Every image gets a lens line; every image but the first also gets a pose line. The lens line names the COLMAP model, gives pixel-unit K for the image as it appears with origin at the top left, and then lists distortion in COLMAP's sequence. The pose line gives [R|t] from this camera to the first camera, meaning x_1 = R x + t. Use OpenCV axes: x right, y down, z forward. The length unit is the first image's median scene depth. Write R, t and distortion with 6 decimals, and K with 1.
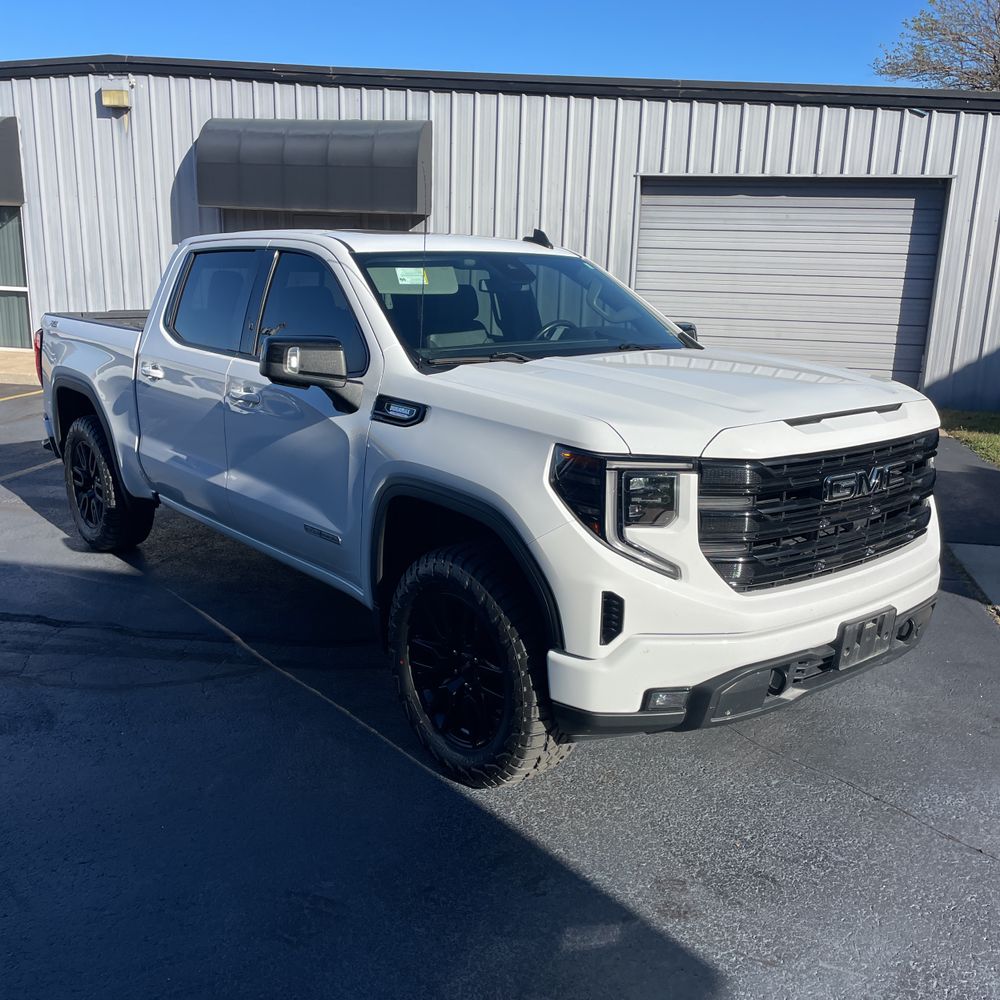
lens RADIAL K [[1009.0, 0, 500.6], [0, 1009.0, 503.2], [0, 0, 1]] dist [0.086361, -0.112832]
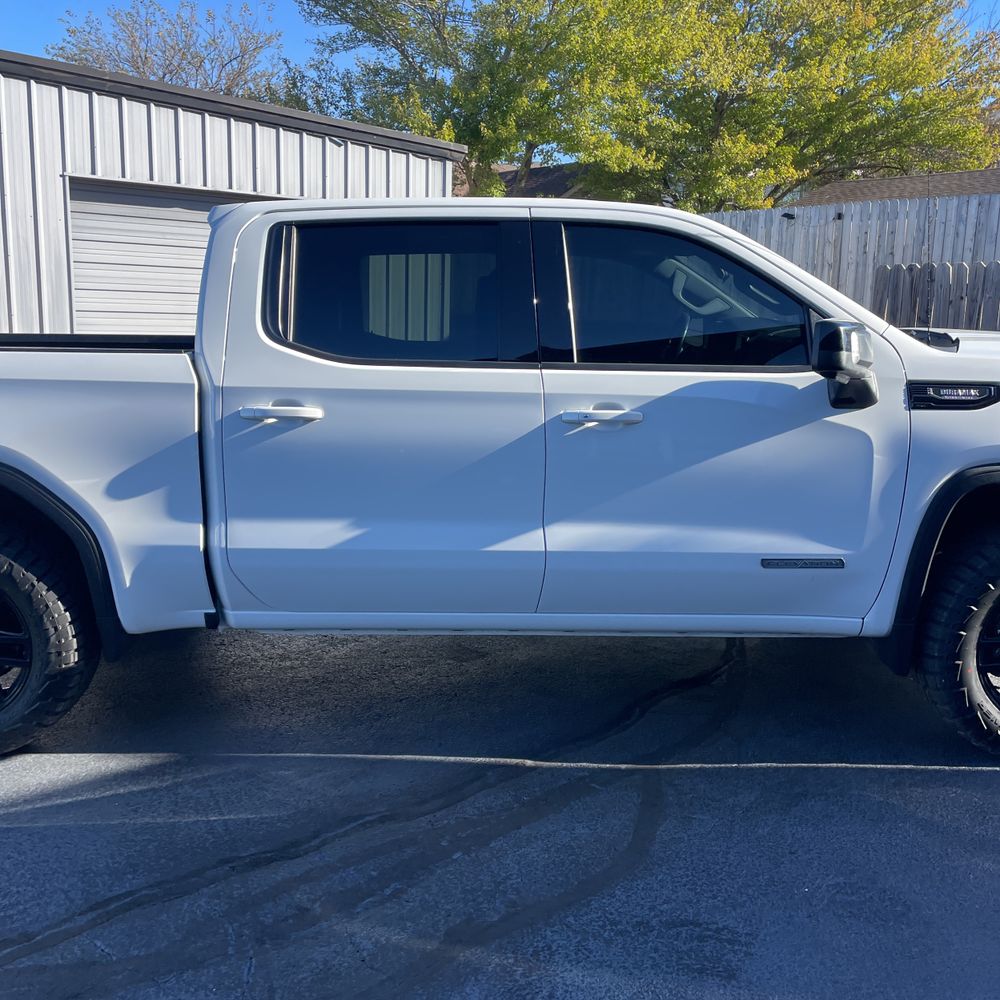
lens RADIAL K [[1009.0, 0, 500.6], [0, 1009.0, 503.2], [0, 0, 1]] dist [0.086361, -0.112832]
pose [[0.642268, -0.156337, 0.750367, -0.323980], [0.182706, 0.981985, 0.048209, -0.034926], [-0.744386, 0.106133, 0.659261, 0.218345]]
